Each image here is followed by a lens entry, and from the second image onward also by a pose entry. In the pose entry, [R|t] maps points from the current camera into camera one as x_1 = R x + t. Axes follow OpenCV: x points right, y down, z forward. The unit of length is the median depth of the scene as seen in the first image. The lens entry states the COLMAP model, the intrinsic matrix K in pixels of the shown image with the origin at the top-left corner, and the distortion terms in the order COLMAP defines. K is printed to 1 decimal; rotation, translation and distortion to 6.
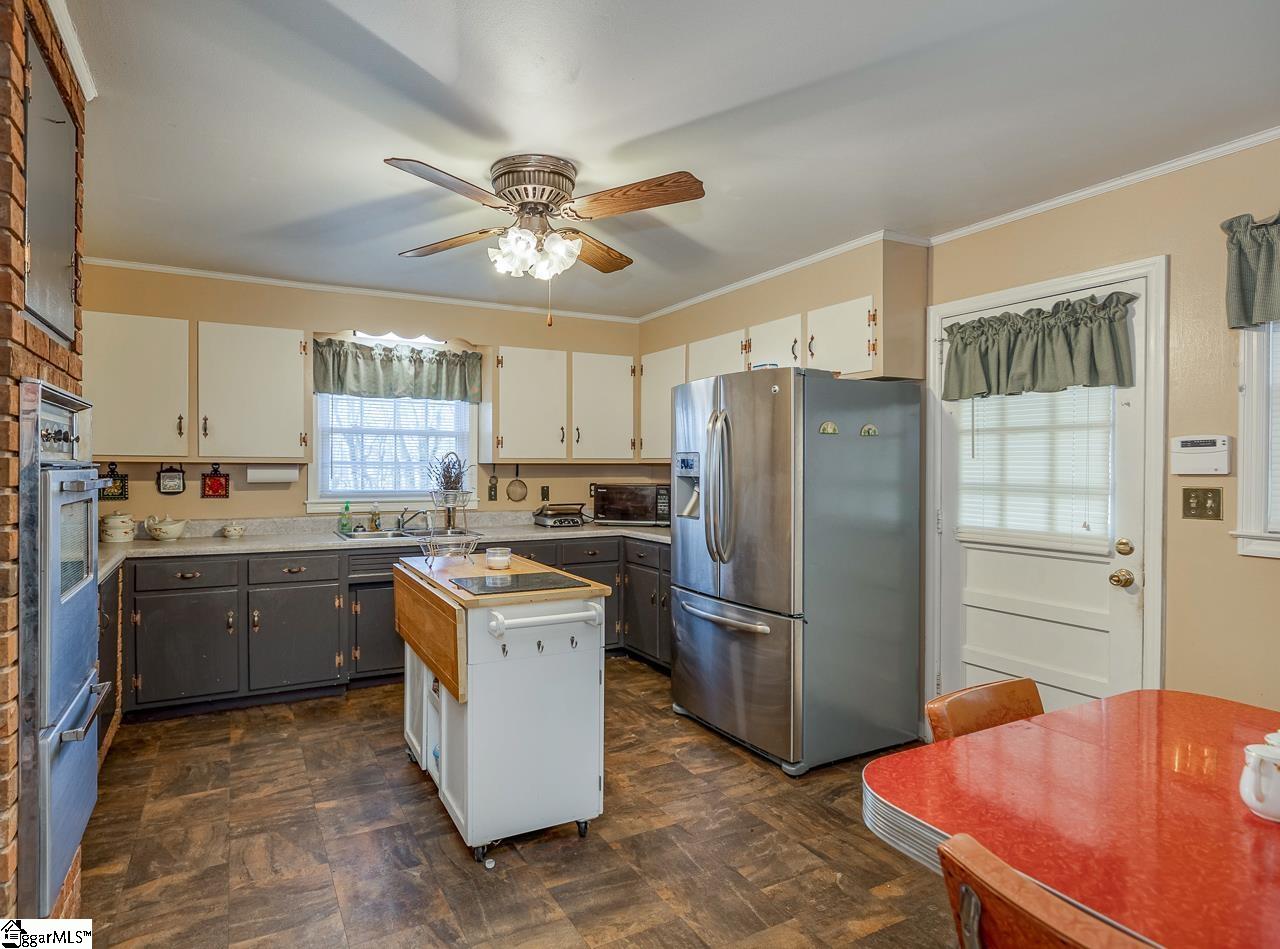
lens RADIAL K [[710.8, 0, 567.9], [0, 710.8, 473.3], [0, 0, 1]] dist [0.020120, -0.000517]
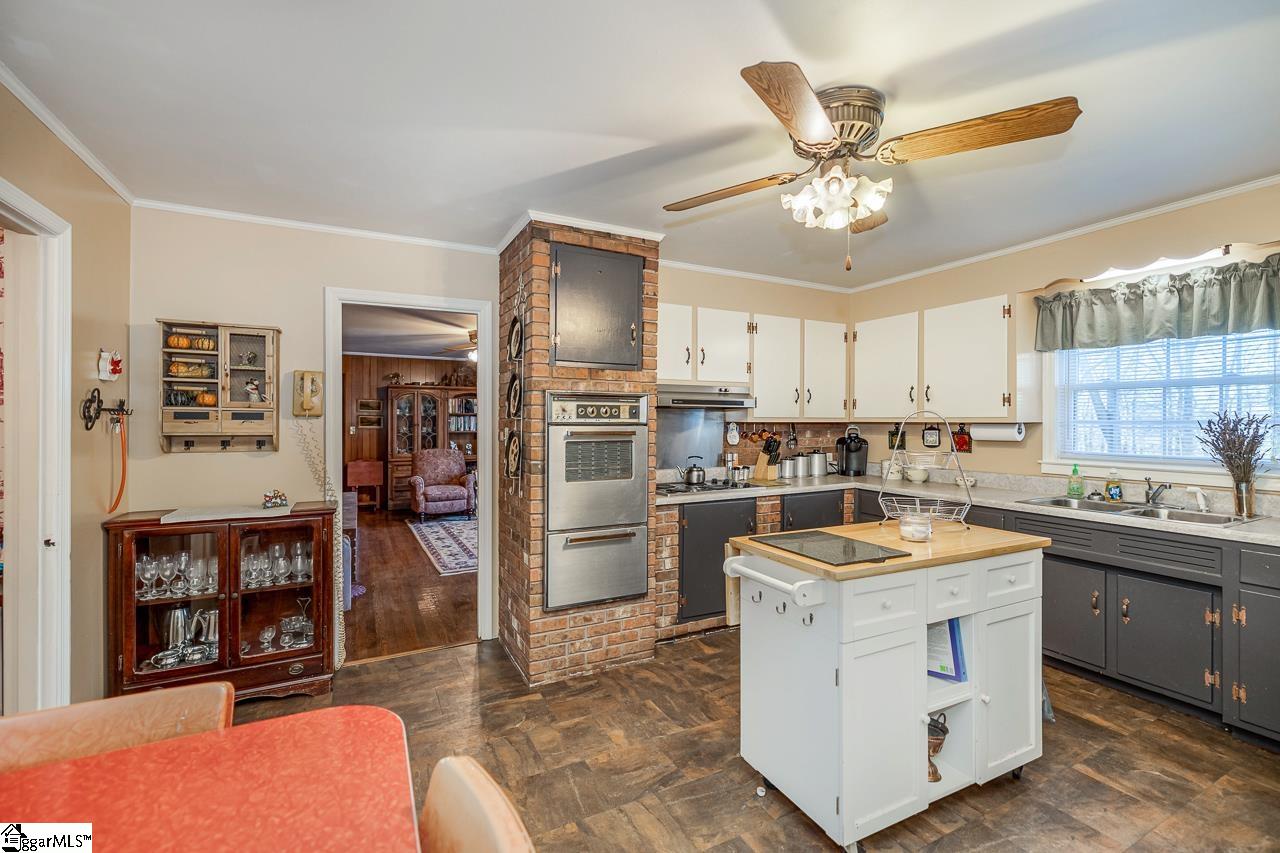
lens RADIAL K [[551.3, 0, 640.4], [0, 551.3, 423.2], [0, 0, 1]] dist [0.000330, -0.001416]
pose [[0.016433, -0.000888, -0.999865, 0.384343], [-0.011853, 0.999929, -0.001083, -0.005924], [0.999795, 0.011869, 0.016421, 0.420800]]
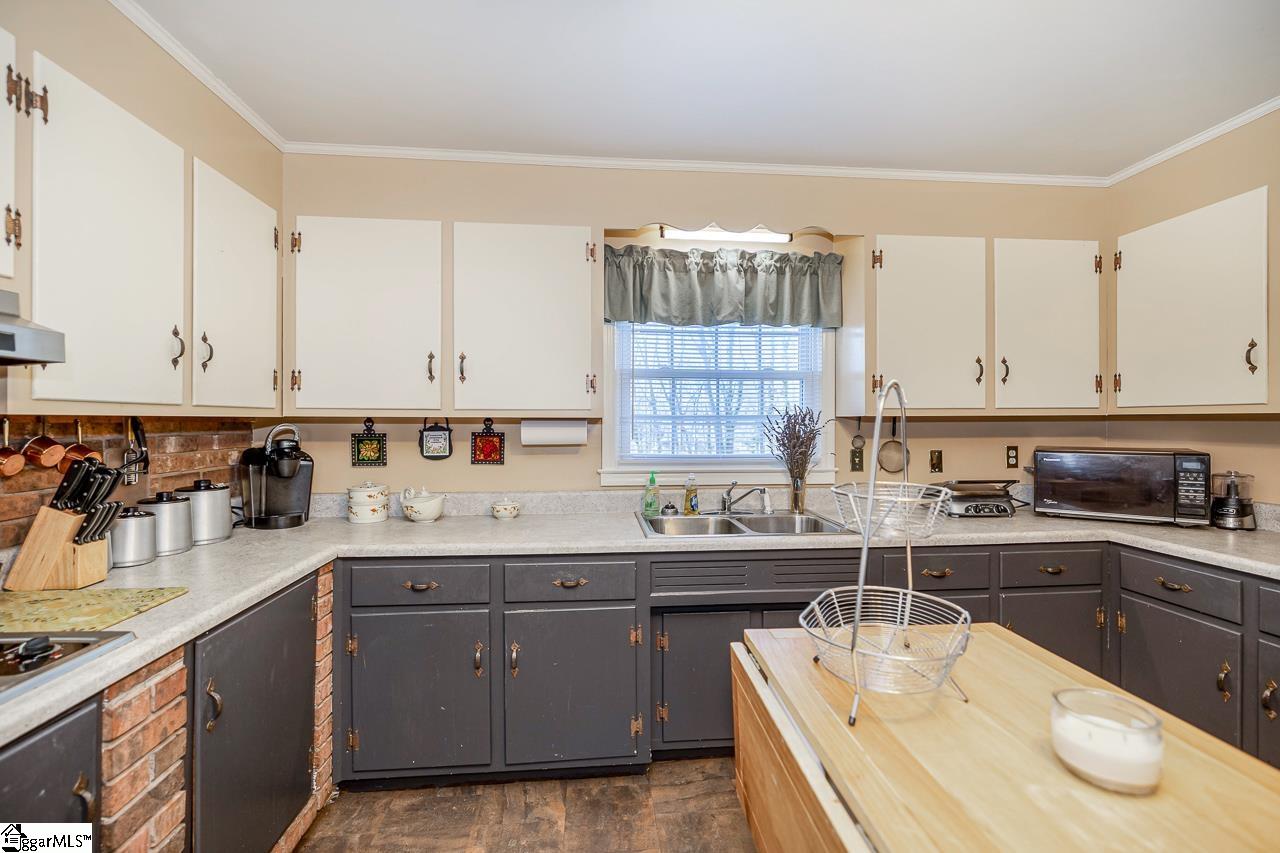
lens RADIAL K [[551.3, 0, 640.4], [0, 551.3, 423.2], [0, 0, 1]] dist [0.000330, -0.001416]
pose [[0.935447, -0.003269, -0.353452, -0.124461], [0.000753, 0.999973, -0.007258, -0.004547], [0.353467, 0.006523, 0.935424, 0.472855]]
